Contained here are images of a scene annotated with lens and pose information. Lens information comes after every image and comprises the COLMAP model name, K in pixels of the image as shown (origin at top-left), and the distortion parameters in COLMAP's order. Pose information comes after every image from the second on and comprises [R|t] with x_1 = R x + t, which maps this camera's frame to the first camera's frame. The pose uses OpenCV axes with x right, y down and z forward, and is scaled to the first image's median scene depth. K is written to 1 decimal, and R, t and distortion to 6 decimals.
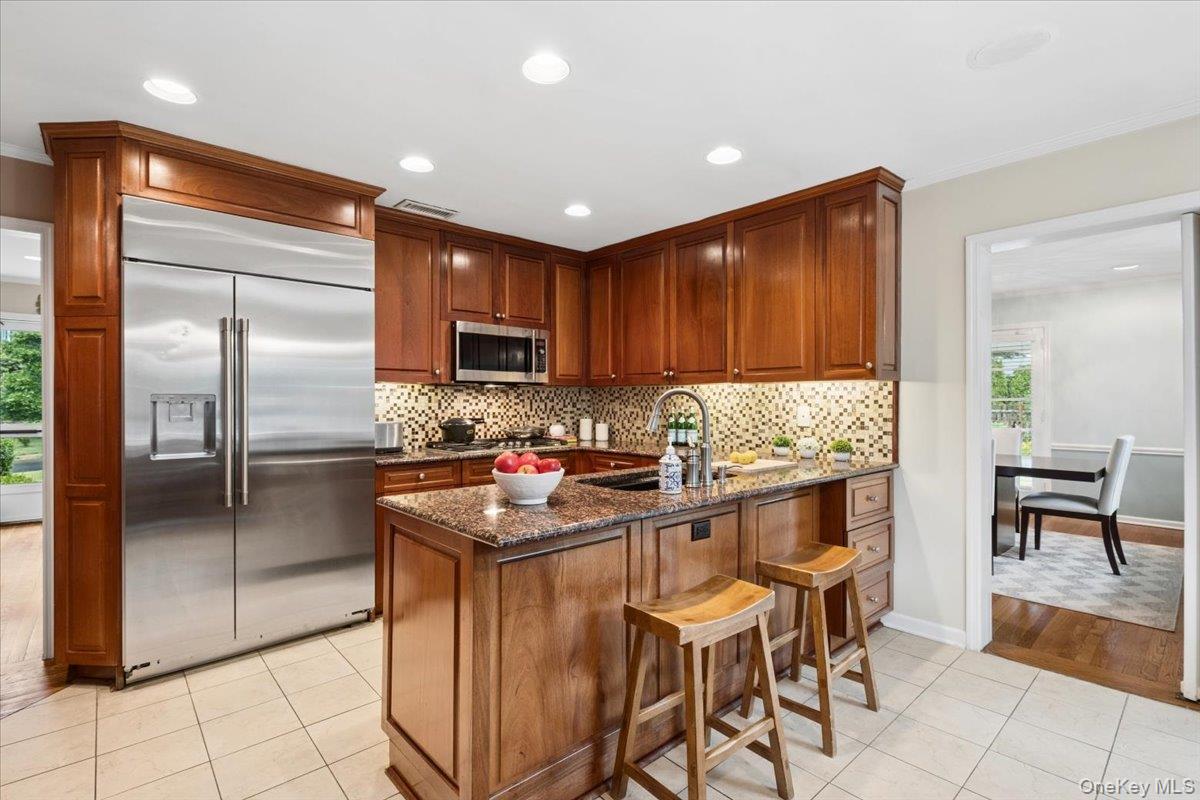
lens RADIAL K [[541.9, 0, 600.0], [0, 541.9, 400.0], [0, 0, 1]] dist [0.000028, 0.000009]
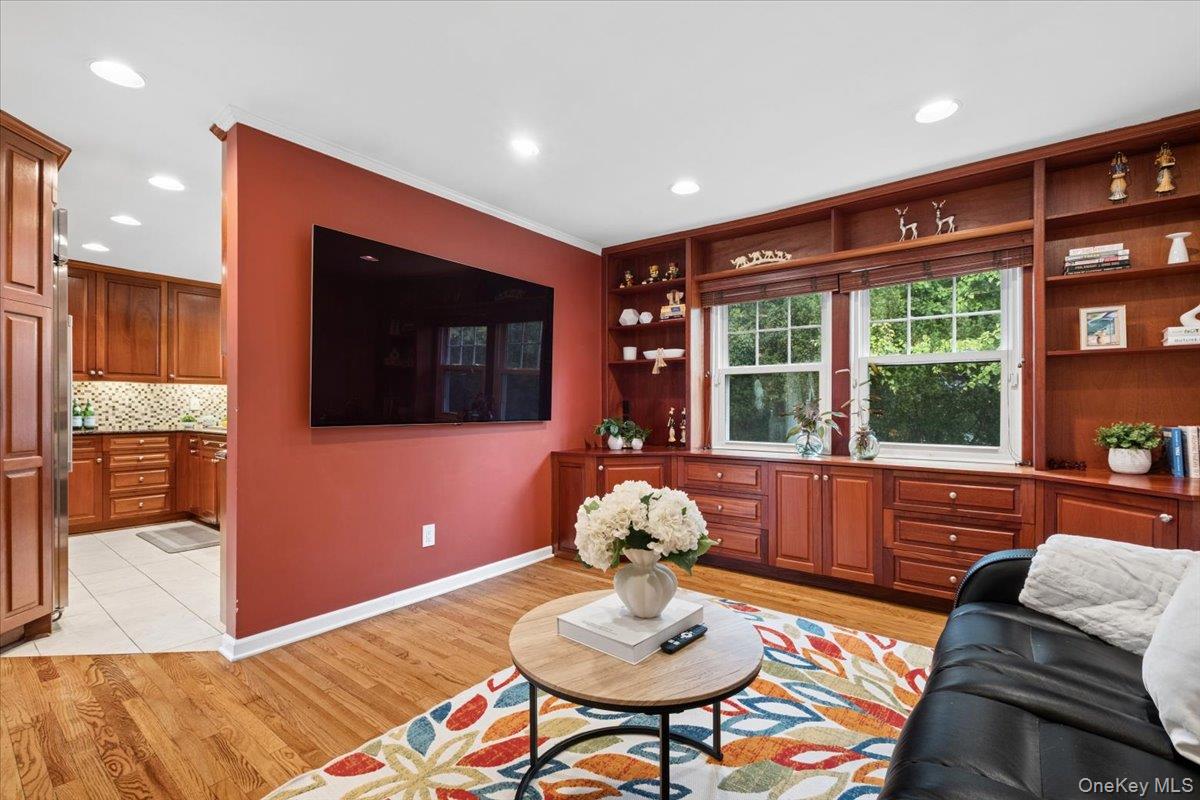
lens RADIAL K [[541.9, 0, 600.0], [0, 541.9, 400.0], [0, 0, 1]] dist [0.000028, 0.000009]
pose [[-0.178338, 0.011730, 0.983899, -1.454854], [0.001204, 0.999931, -0.011702, 0.036072], [-0.983969, -0.000902, -0.178340, 0.031771]]
